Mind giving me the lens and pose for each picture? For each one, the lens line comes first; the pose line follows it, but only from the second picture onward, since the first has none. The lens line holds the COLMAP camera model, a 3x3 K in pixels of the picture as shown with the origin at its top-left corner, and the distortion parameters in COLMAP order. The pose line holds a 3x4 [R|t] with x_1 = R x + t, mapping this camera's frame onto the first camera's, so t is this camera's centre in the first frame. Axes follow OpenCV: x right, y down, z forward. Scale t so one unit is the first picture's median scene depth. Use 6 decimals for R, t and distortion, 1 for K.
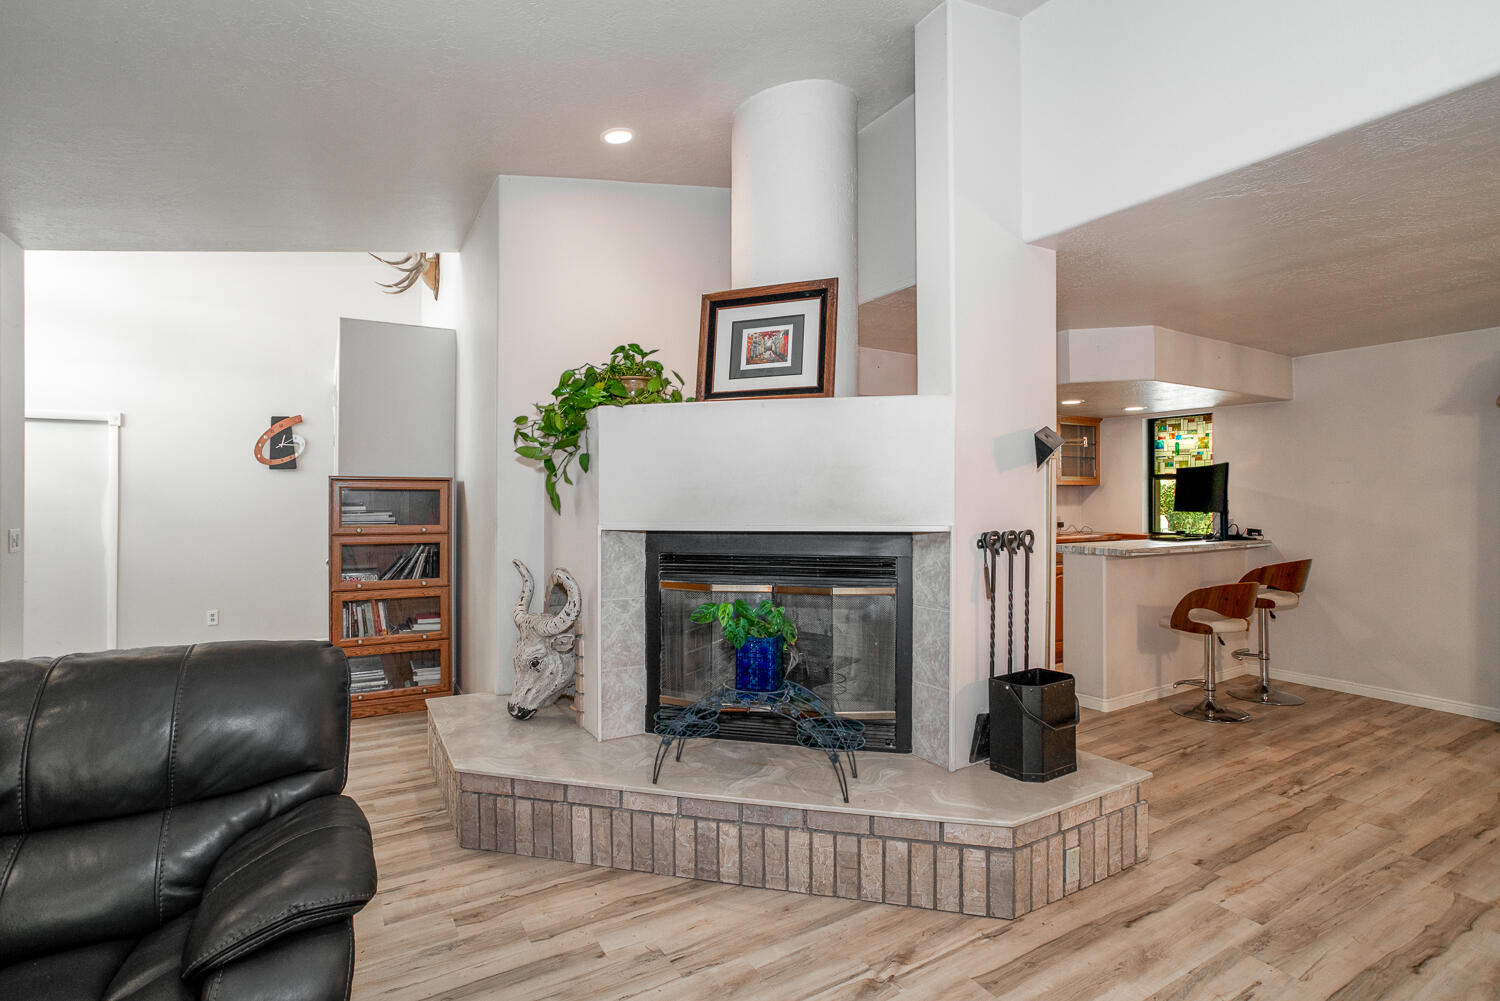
lens RADIAL K [[714.6, 0, 738.9], [0, 714.6, 497.6], [0, 0, 1]] dist [-0.047938, 0.028621]
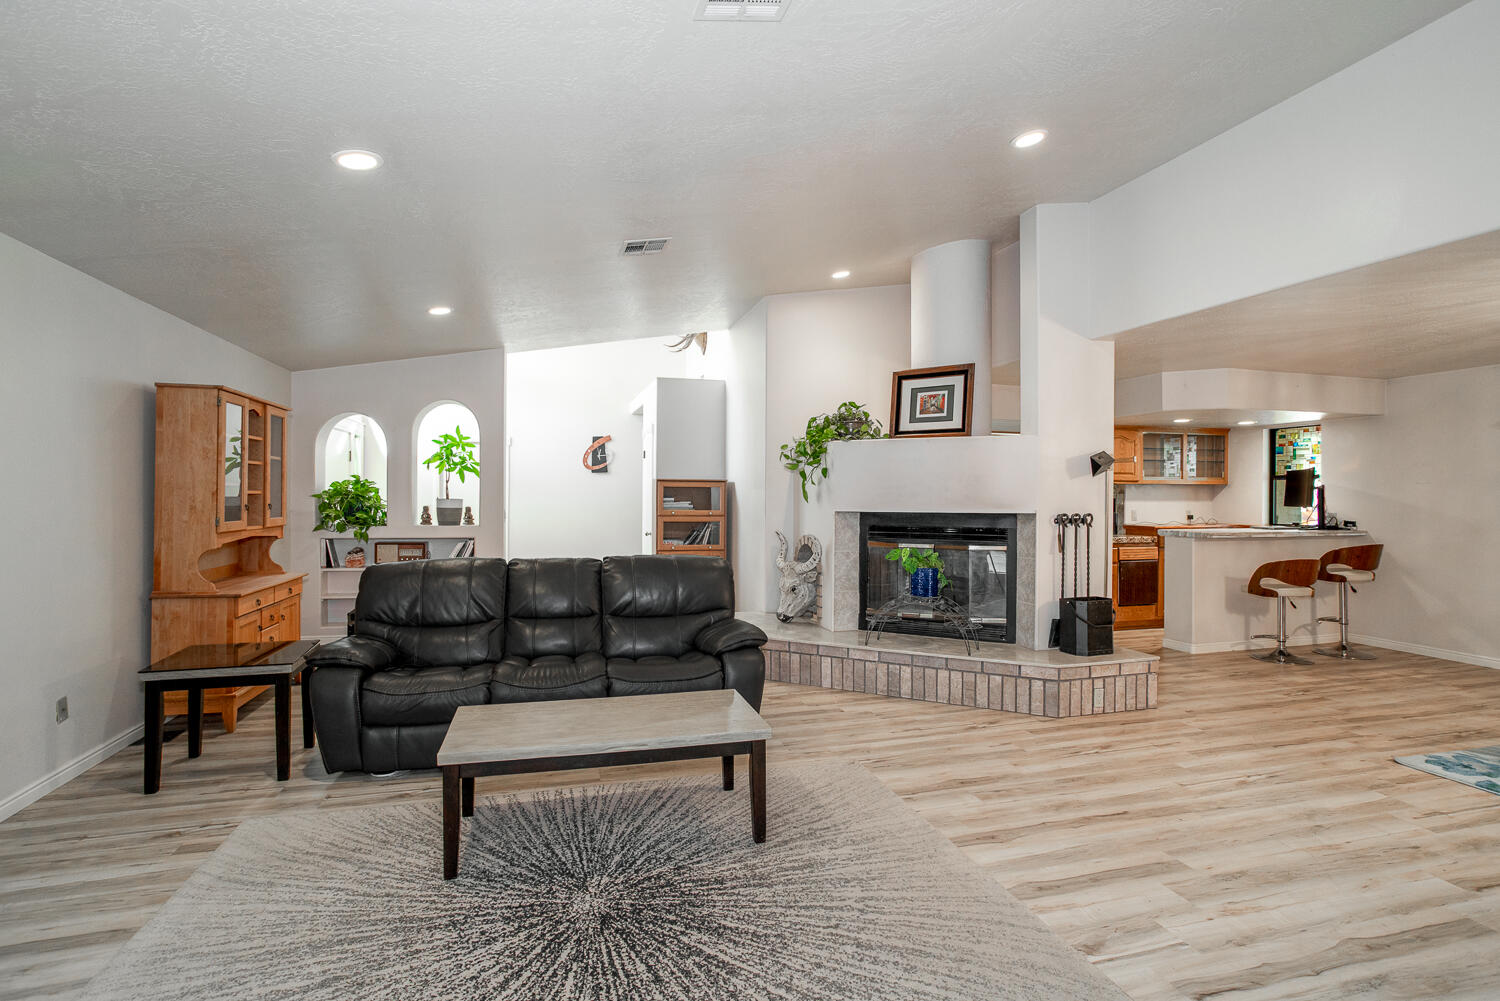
lens RADIAL K [[739.9, 0, 752.2], [0, 739.9, 488.9], [0, 0, 1]] dist [-0.049129, 0.031801]
pose [[0.971159, 0.003174, -0.238411, 0.041595], [-0.004611, 0.999974, -0.005468, 0.000572], [0.238388, 0.006409, 0.971149, -0.768634]]
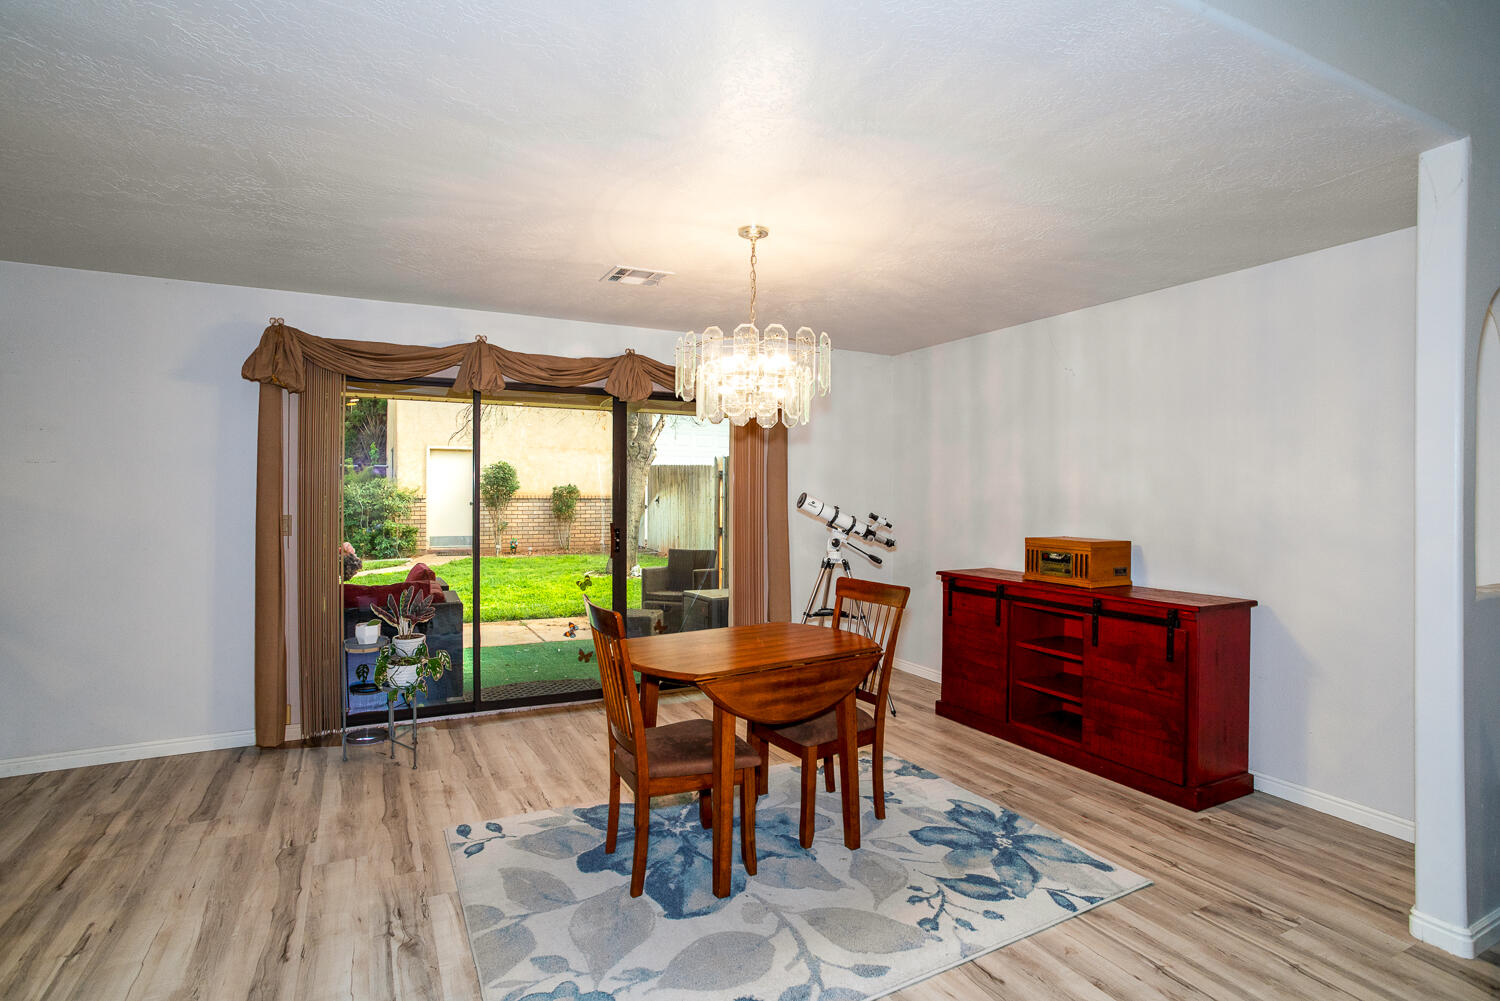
lens RADIAL K [[739.9, 0, 752.2], [0, 739.9, 488.9], [0, 0, 1]] dist [-0.049129, 0.031801]
pose [[0.044303, 0.001497, 0.999017, 0.278415], [-0.001804, 0.999997, -0.001418, -0.000514], [-0.999017, -0.001740, 0.044305, 0.423062]]
